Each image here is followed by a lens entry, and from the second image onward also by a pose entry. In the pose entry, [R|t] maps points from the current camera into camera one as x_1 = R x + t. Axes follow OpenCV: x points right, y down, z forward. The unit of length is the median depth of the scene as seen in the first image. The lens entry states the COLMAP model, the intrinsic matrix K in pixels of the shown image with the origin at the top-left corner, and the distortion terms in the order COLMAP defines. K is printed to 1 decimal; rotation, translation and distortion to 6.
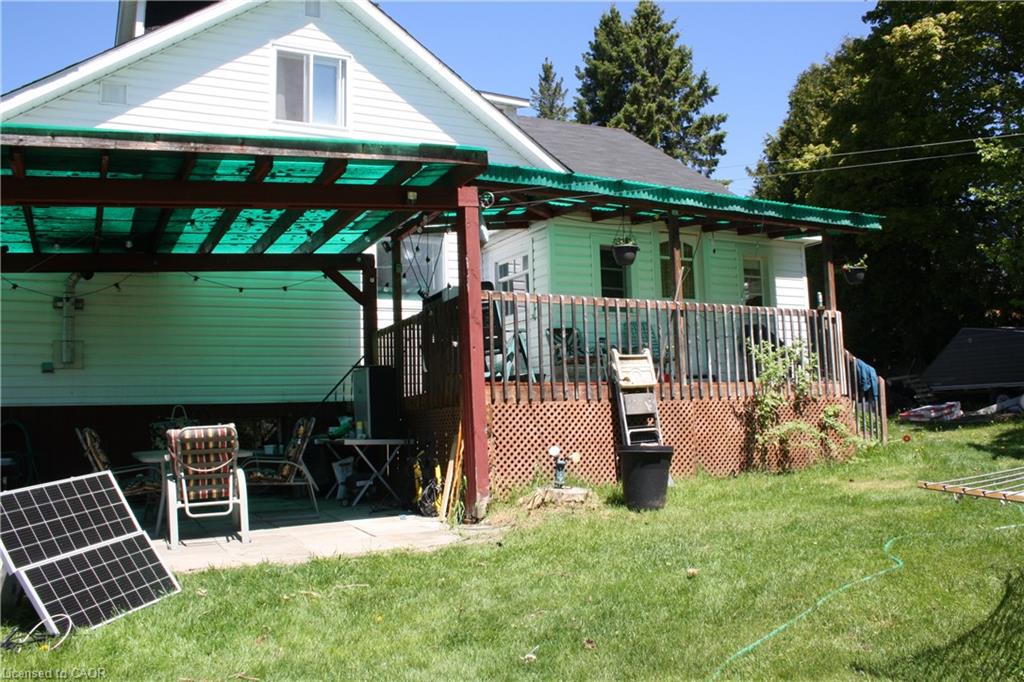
lens RADIAL K [[855.4, 0, 511.5], [0, 855.4, 344.4], [0, 0, 1]] dist [-0.107875, 0.052795]
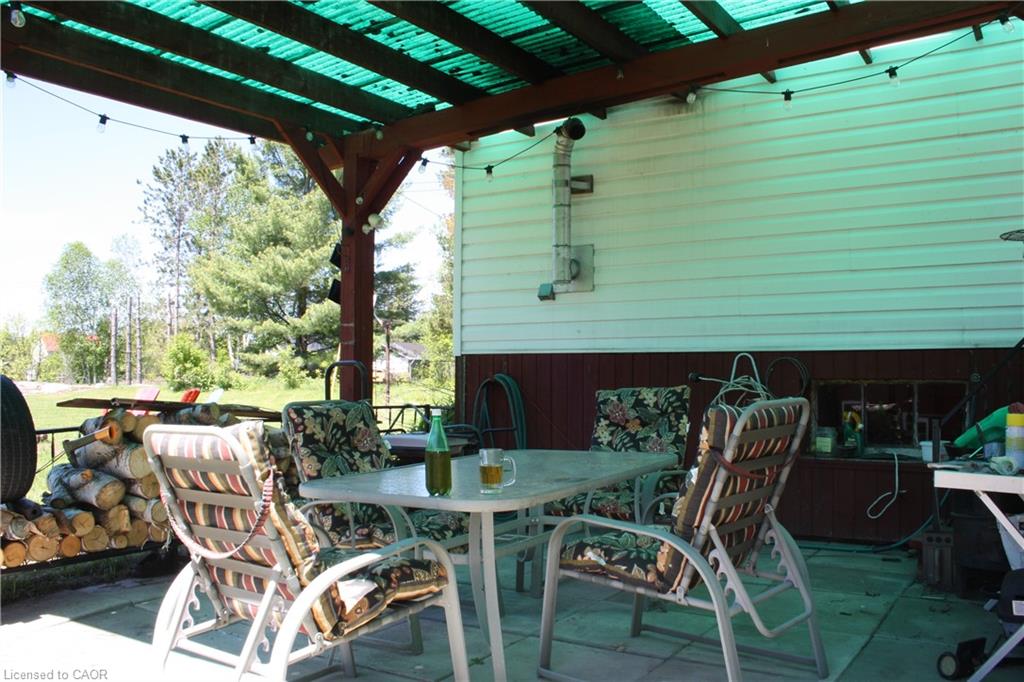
lens RADIAL K [[855.4, 0, 513.8], [0, 855.4, 341.4], [0, 0, 1]] dist [-0.107875, 0.052795]
pose [[0.482175, 0.000403, -0.876075, -0.005063], [0.058789, 0.997731, 0.032815, 0.041889], [0.874100, -0.067326, 0.481057, 0.662192]]
